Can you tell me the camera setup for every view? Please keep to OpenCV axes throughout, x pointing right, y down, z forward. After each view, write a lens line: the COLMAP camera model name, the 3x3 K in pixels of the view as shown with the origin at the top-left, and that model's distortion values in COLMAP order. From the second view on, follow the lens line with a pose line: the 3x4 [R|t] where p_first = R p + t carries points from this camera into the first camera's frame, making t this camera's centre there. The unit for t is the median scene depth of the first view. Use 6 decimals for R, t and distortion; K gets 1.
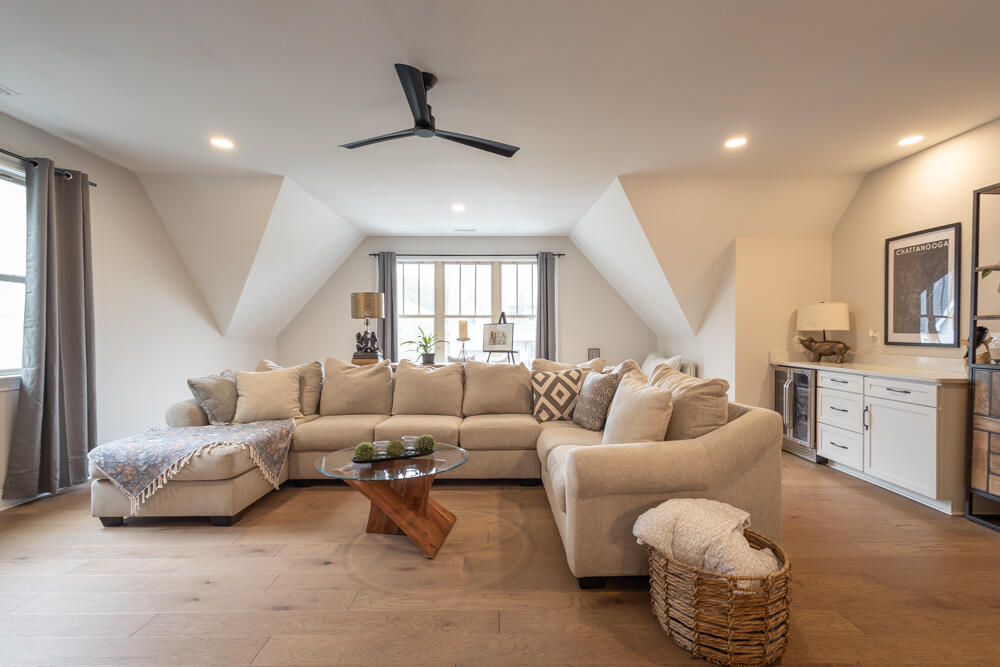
lens RADIAL K [[459.3, 0, 501.6], [0, 459.3, 336.8], [0, 0, 1]] dist [0.011881, -0.002926]
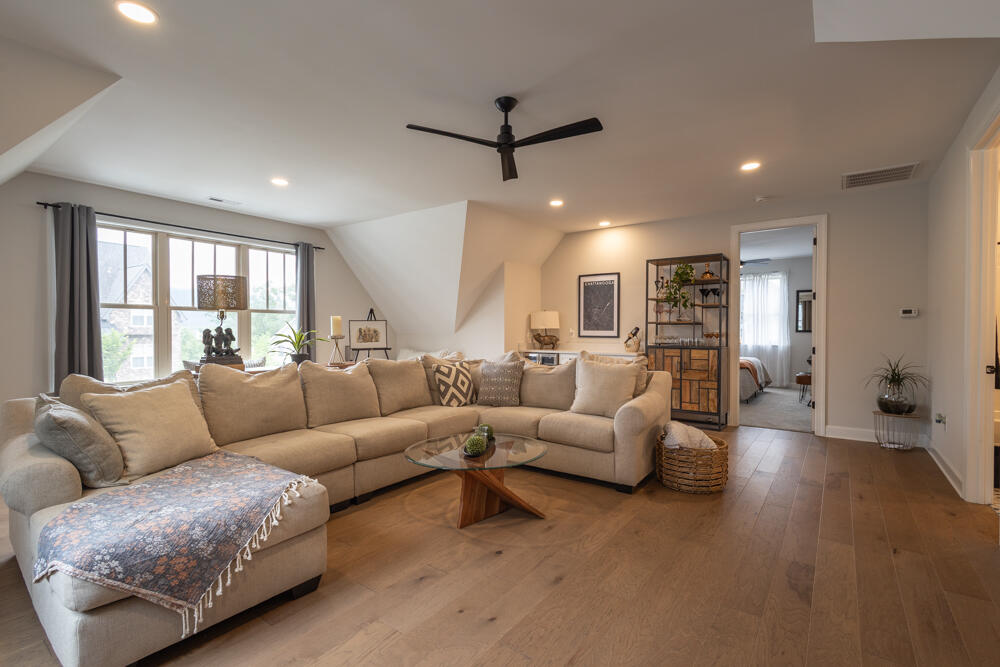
lens RADIAL K [[459.3, 0, 499.2], [0, 459.3, 335.2], [0, 0, 1]] dist [0.011881, -0.002926]
pose [[0.600308, -0.007590, 0.799733, -0.709528], [0.006912, 0.999967, 0.004302, 0.000416], [-0.799739, 0.002946, 0.600341, 0.225445]]
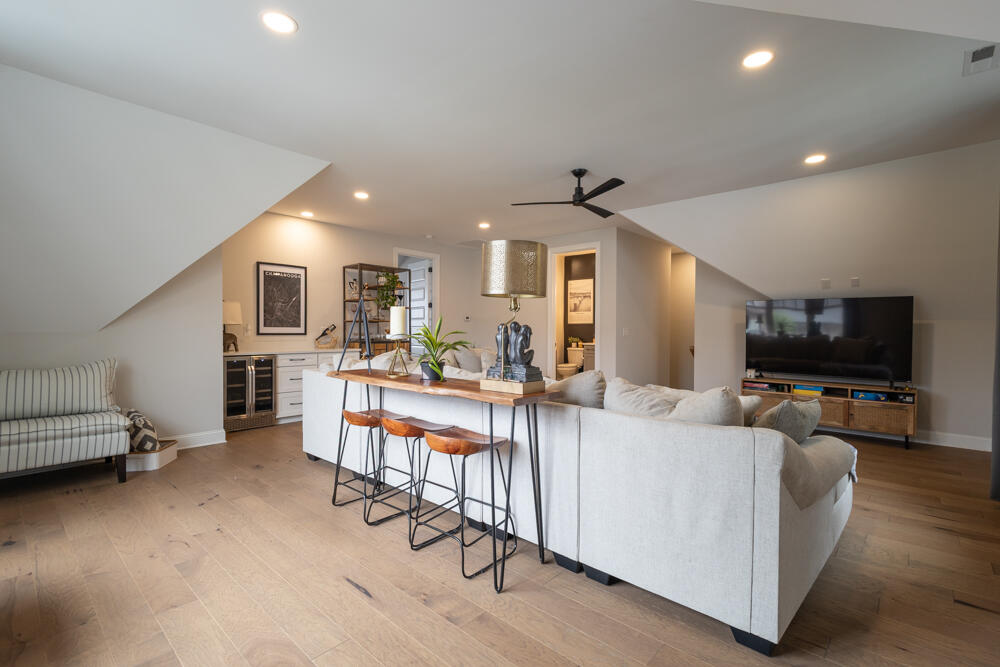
lens RADIAL K [[459.3, 0, 501.4], [0, 459.3, 335.3], [0, 0, 1]] dist [0.011881, -0.002926]
pose [[-0.731840, -0.009290, 0.681413, -0.709121], [0.004321, 0.999824, 0.018271, -0.005055], [-0.681463, 0.016316, -0.731671, 1.562770]]
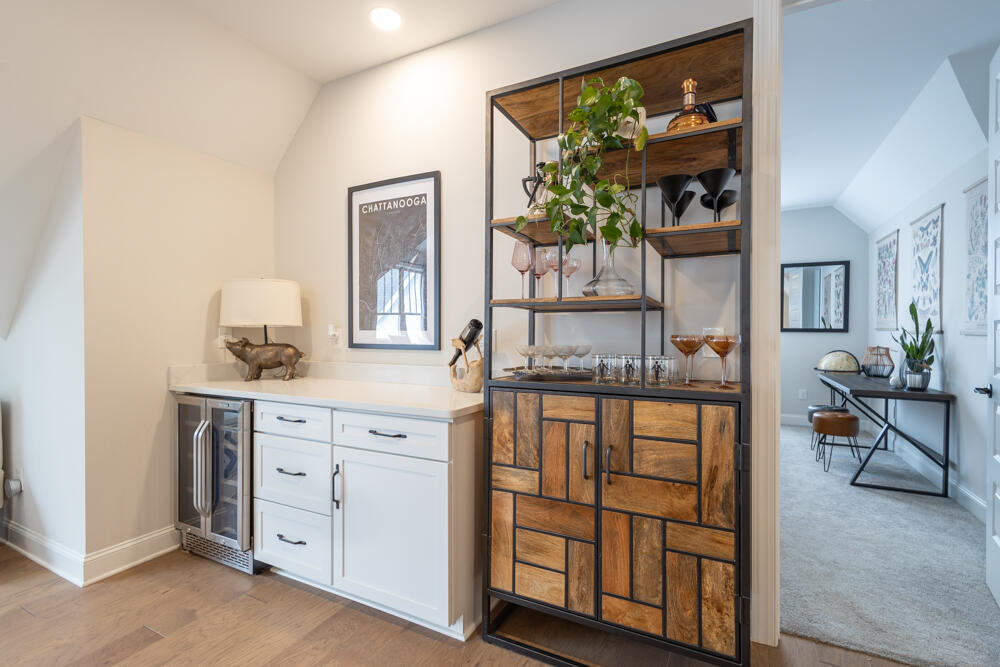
lens RADIAL K [[459.3, 0, 494.8], [0, 459.3, 333.0], [0, 0, 1]] dist [0.011881, -0.002926]
pose [[0.481491, -0.006357, 0.876428, 0.361562], [0.011386, 0.999935, 0.000997, -0.002247], [-0.876377, 0.009498, 0.481532, 0.512996]]
